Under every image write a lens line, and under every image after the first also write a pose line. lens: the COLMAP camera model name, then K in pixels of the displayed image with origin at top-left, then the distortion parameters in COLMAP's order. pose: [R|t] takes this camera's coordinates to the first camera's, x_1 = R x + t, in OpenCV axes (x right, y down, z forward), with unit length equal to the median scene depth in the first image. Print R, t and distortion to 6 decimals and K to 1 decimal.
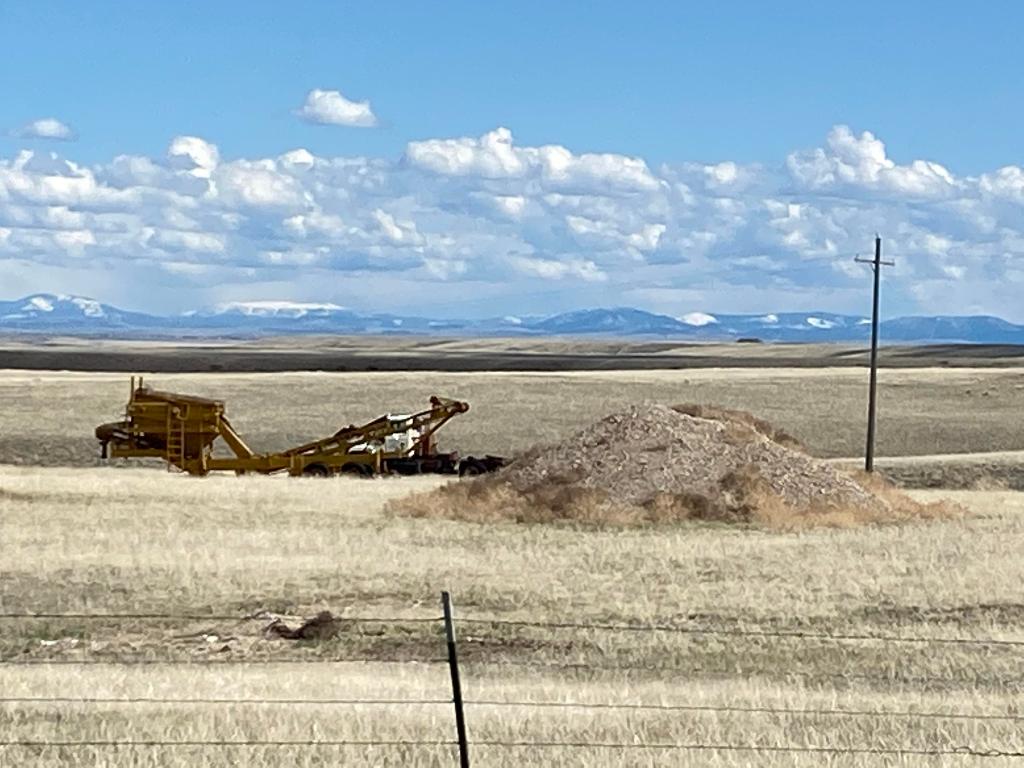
lens RADIAL K [[3942.9, 0, 508.0], [0, 3942.9, 384.9], [0, 0, 1]] dist [0.151324, 0.000000]
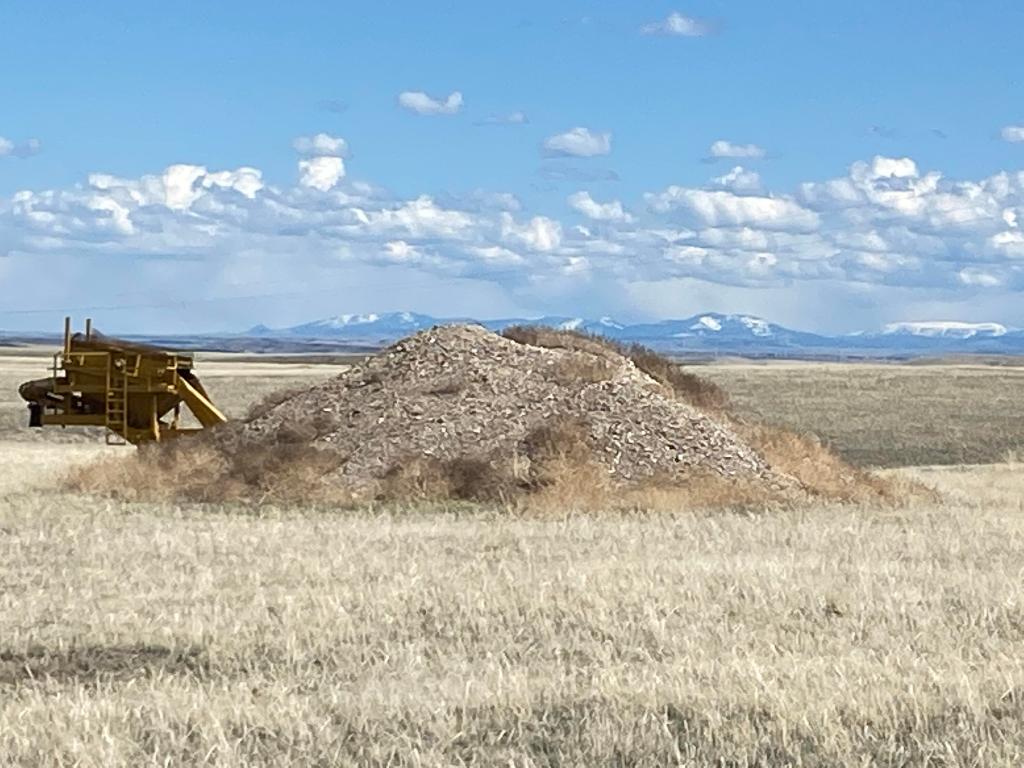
lens RADIAL K [[3942.9, 0, 511.6], [0, 3942.9, 384.4], [0, 0, 1]] dist [0.151324, 0.000000]
pose [[0.984020, 0.009488, -0.177806, 0.122448], [-0.010669, 0.999927, -0.005691, 0.014041], [0.177739, 0.007497, 0.984049, 0.275362]]
